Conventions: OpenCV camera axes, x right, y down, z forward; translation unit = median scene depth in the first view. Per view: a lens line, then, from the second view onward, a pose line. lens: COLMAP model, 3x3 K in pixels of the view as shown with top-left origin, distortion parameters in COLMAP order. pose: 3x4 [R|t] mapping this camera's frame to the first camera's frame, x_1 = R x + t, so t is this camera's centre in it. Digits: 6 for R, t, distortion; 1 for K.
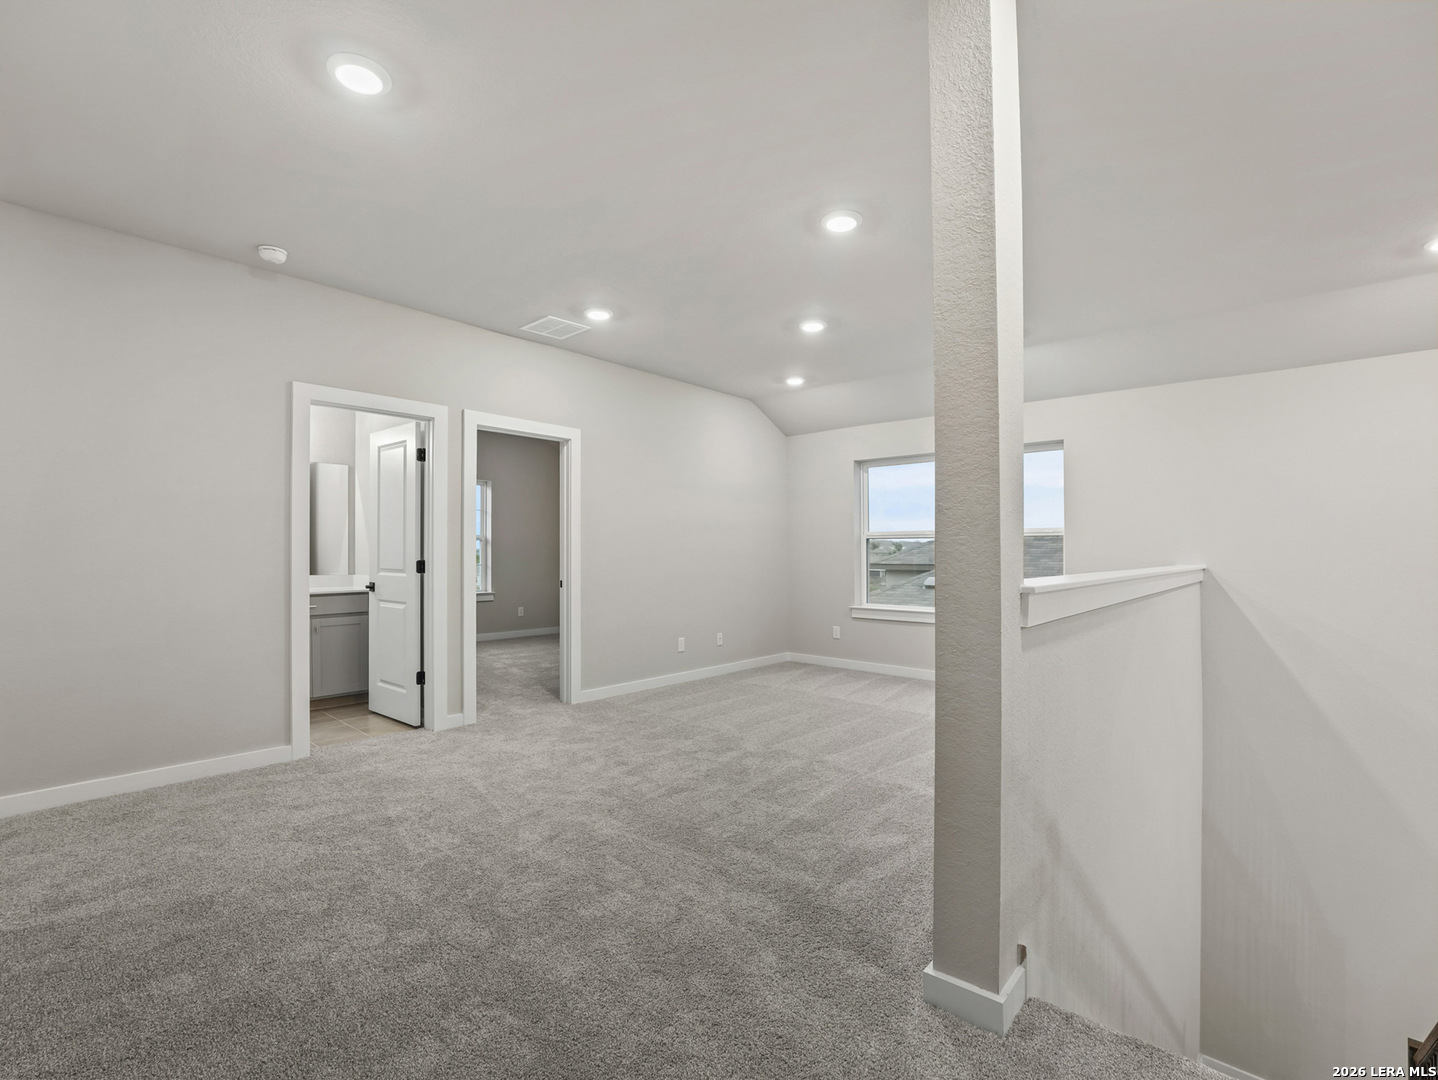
lens RADIAL K [[657.6, 0, 715.1], [0, 657.6, 543.8], [0, 0, 1]] dist [-0.023783, 0.001210]
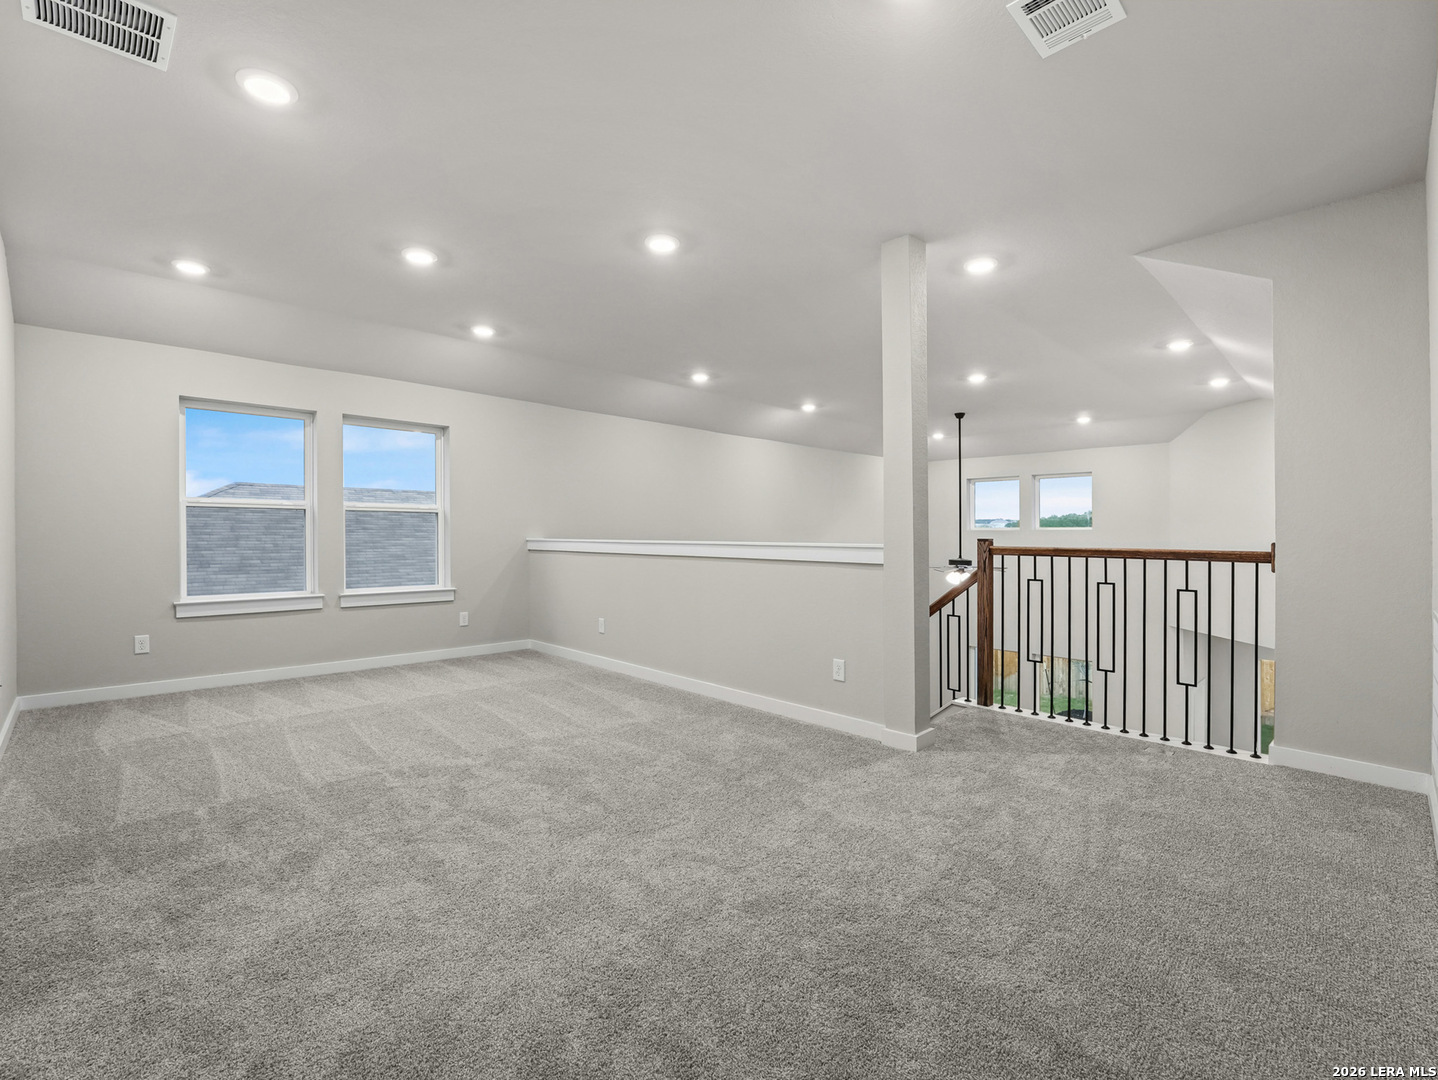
lens RADIAL K [[657.6, 0, 715.1], [0, 657.6, 543.8], [0, 0, 1]] dist [-0.023783, 0.001210]
pose [[0.048941, -0.004089, 0.998793, -0.765314], [-0.023580, 0.999708, 0.005248, 0.027315], [-0.998523, -0.023809, 0.048831, 0.676599]]
